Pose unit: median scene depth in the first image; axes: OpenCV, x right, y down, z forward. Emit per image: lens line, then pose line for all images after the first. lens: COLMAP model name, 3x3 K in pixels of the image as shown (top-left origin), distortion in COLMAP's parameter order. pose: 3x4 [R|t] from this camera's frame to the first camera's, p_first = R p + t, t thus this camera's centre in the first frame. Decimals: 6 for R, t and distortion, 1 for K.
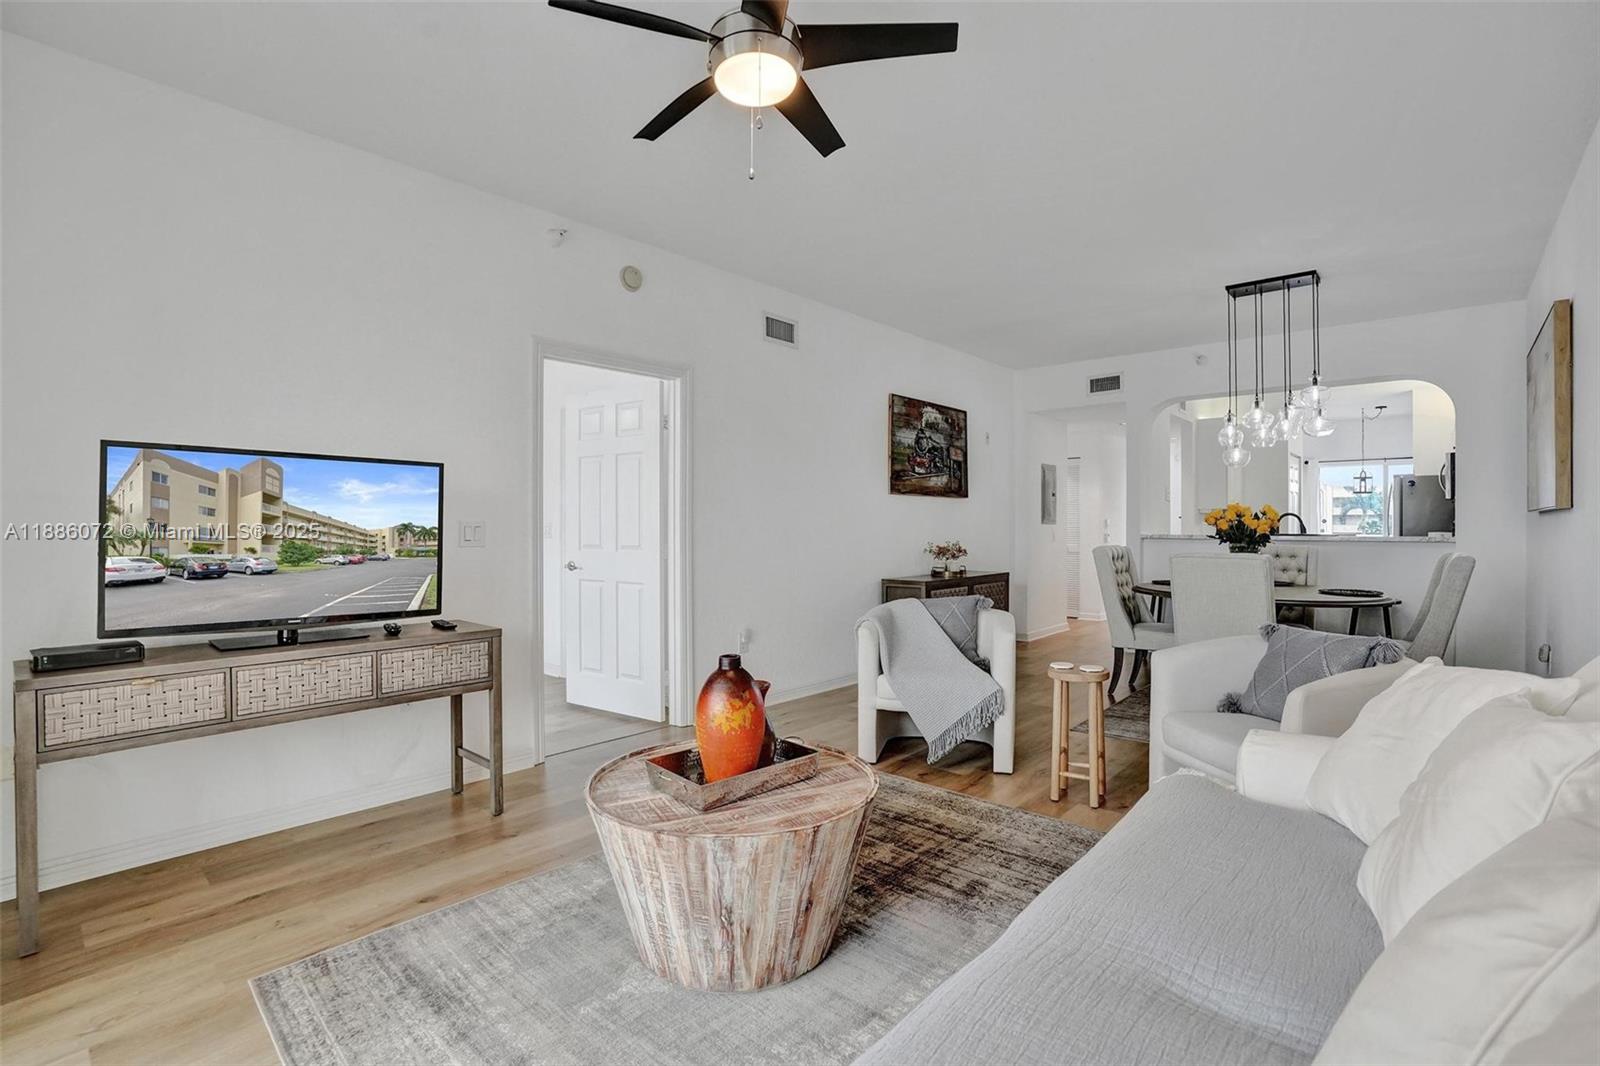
lens RADIAL K [[738.6, 0, 801.7], [0, 738.6, 518.4], [0, 0, 1]] dist [-0.070105, 0.029719]
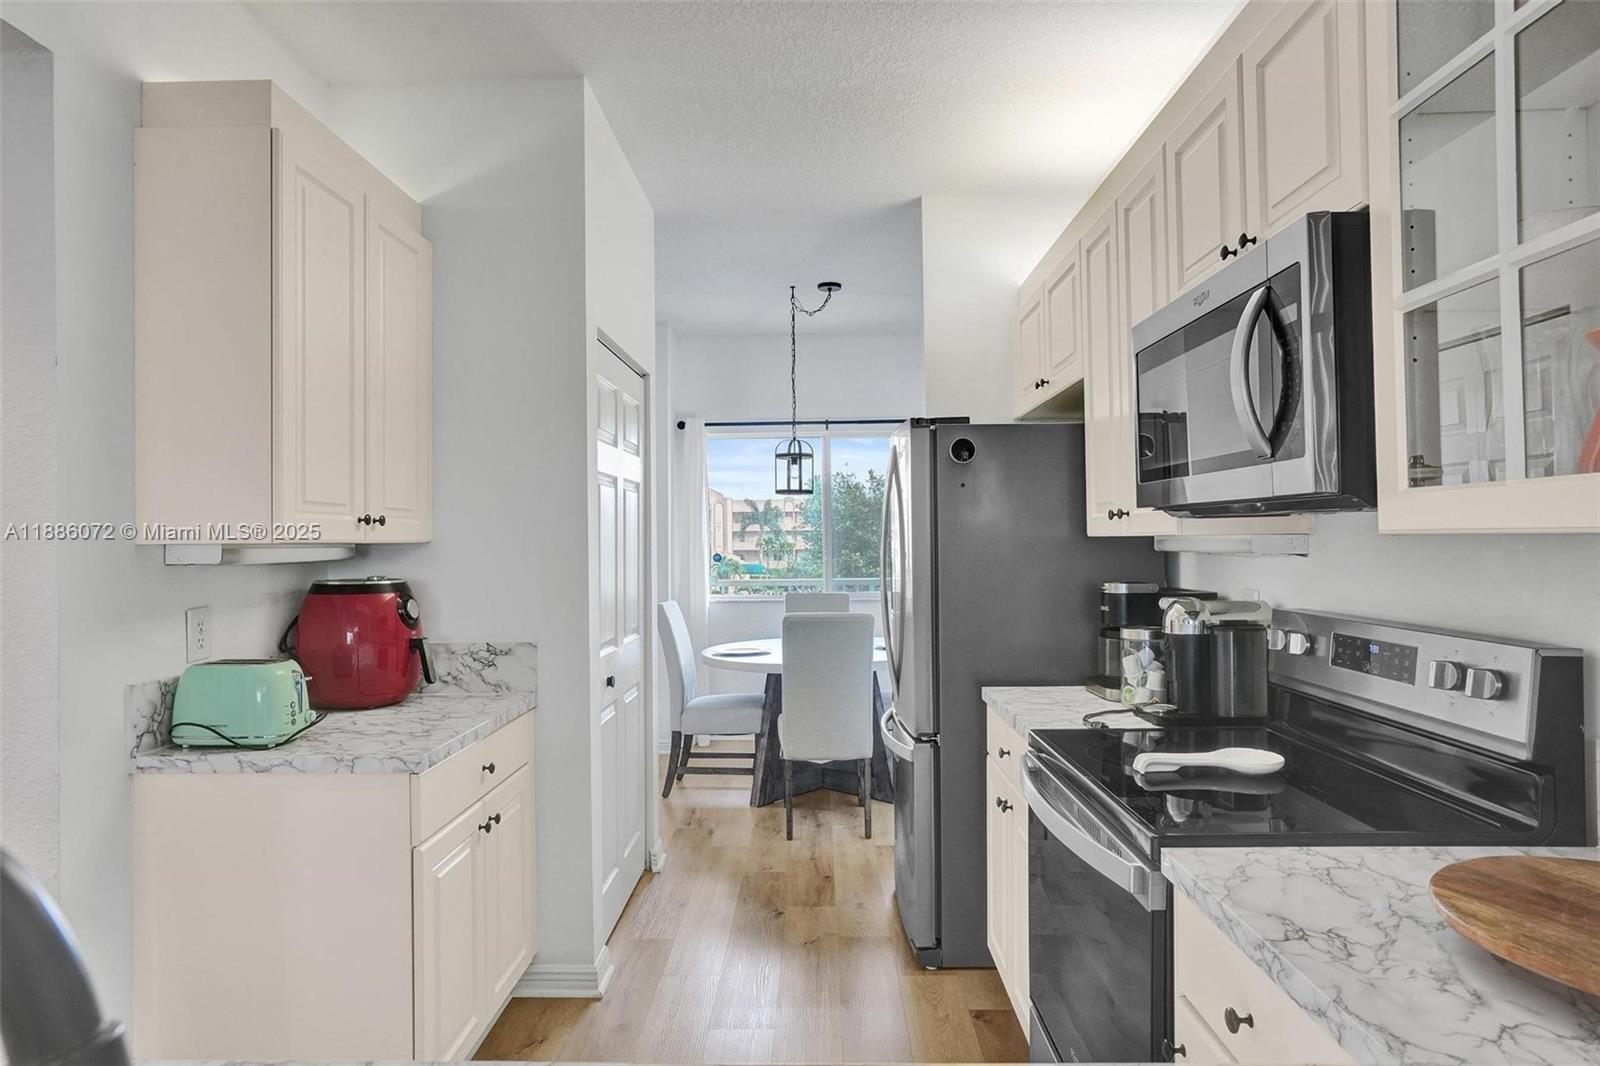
lens RADIAL K [[938.1, 0, 793.7], [0, 938.1, 532.9], [0, 0, 1]] dist [-0.024864, 0.001011]
pose [[0.765526, -0.004873, 0.643387, 1.608781], [0.009283, 0.999951, -0.003472, -0.045010], [-0.643338, 0.008631, 0.765534, 2.164937]]
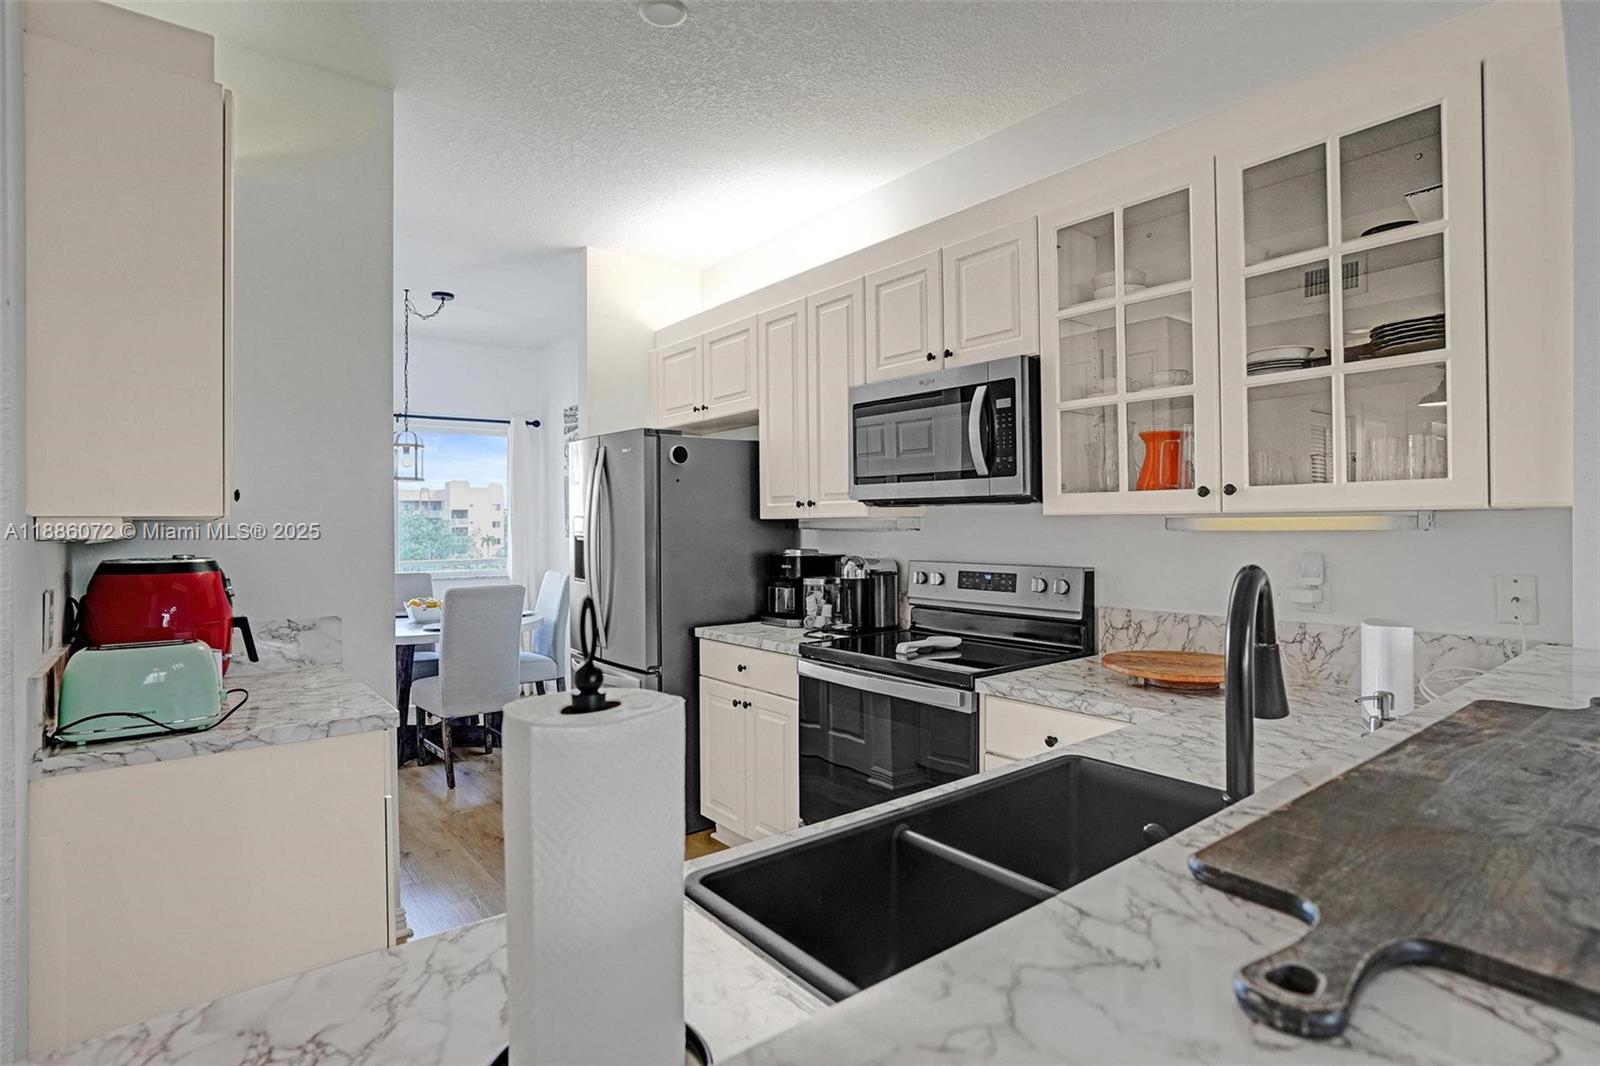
lens RADIAL K [[818.0, 0, 800.0], [0, 818.0, 533.0], [0, 0, 1]] dist [-0.044527, 0.021248]
pose [[0.173370, -0.012826, 0.984773, 1.221056], [0.003940, 0.999916, 0.012329, -0.035283], [-0.984849, 0.001742, 0.173406, 2.462678]]
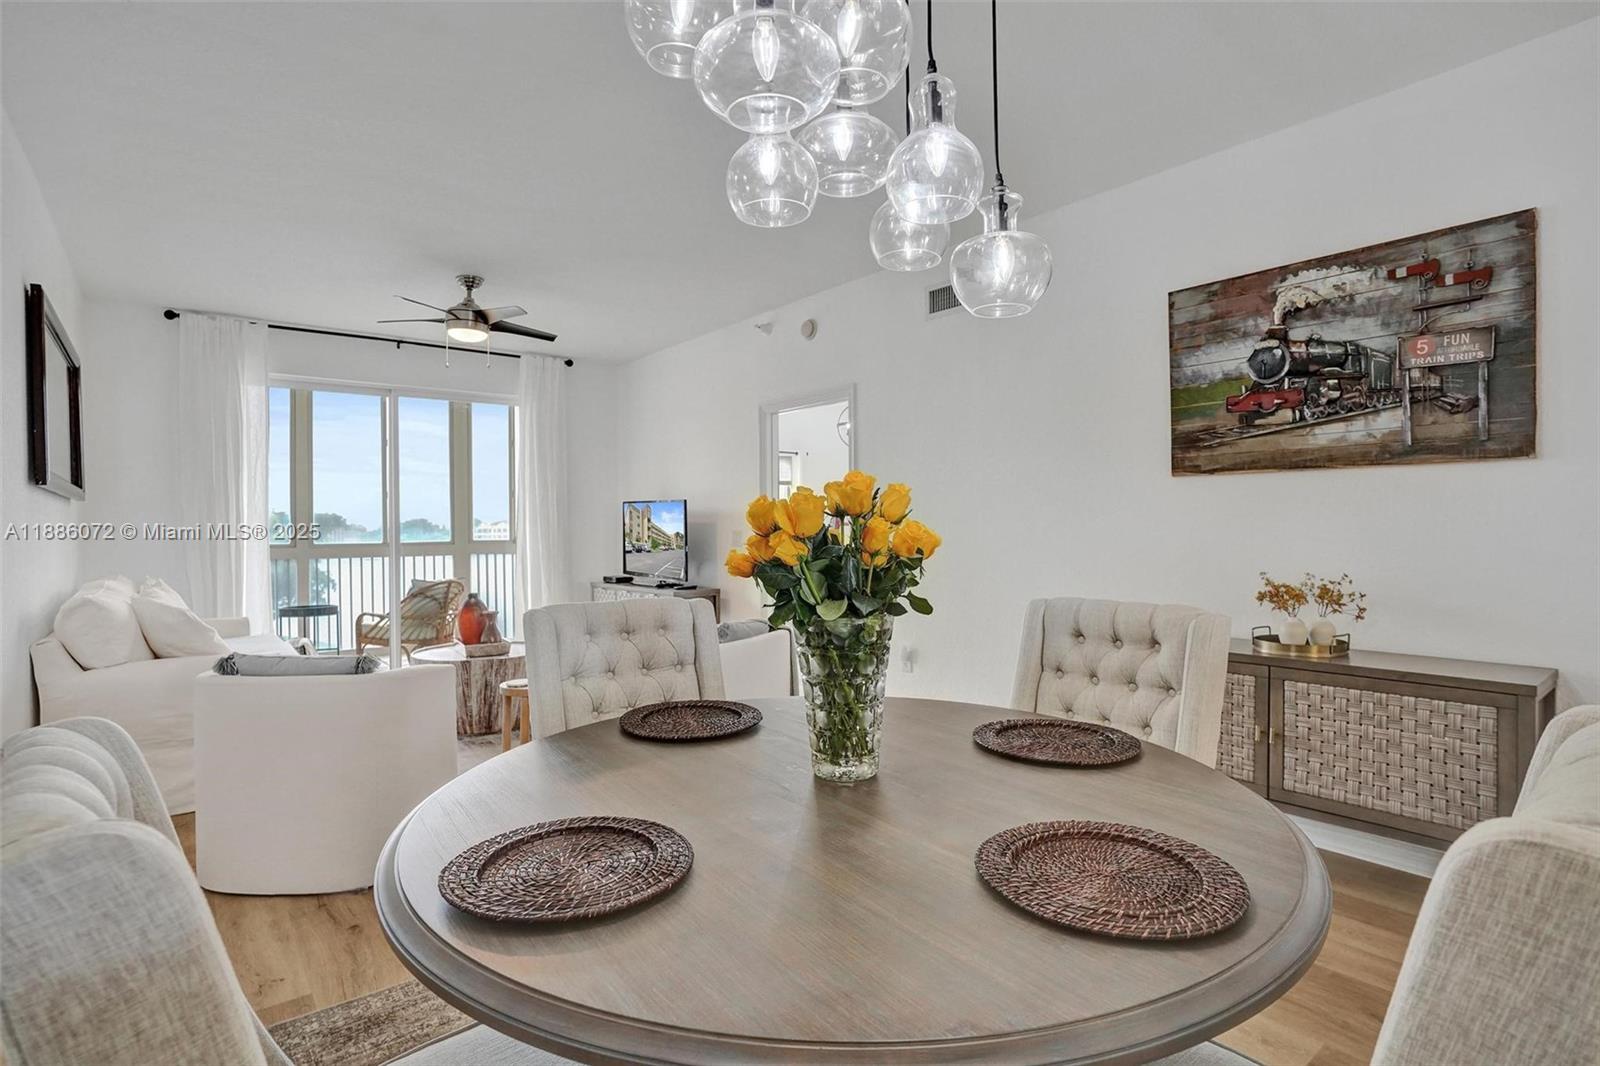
lens RADIAL K [[781.8, 0, 801.7], [0, 781.8, 526.1], [0, 0, 1]] dist [-0.046672, 0.024181]
pose [[-0.153927, 0.004088, -0.988074, 1.590143], [0.015492, 0.999879, 0.001723, -0.003192], [0.987961, -0.015042, -0.153972, 1.780035]]
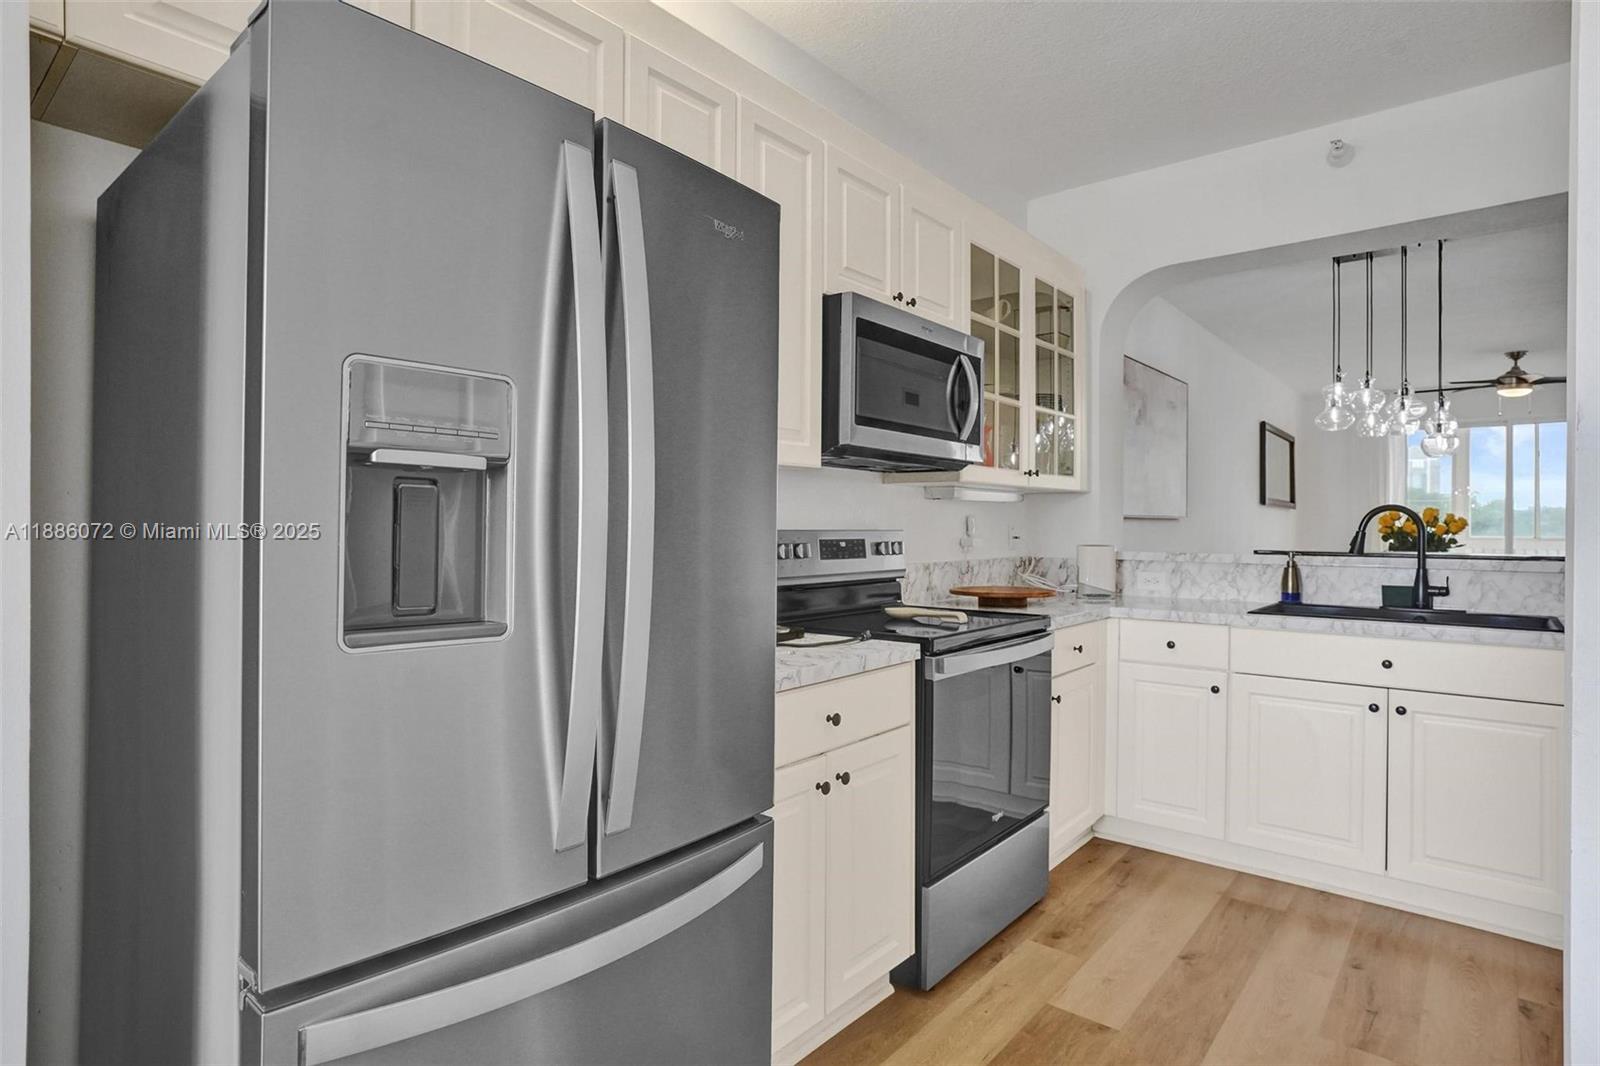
lens RADIAL K [[866.8, 0, 796.8], [0, 866.8, 521.2], [0, 0, 1]] dist [-0.066491, 0.045718]
pose [[-0.999225, -0.006877, -0.038767, 2.444465], [-0.006579, 0.999948, -0.007815, 0.018770], [0.038819, -0.007553, -0.999218, 3.469450]]
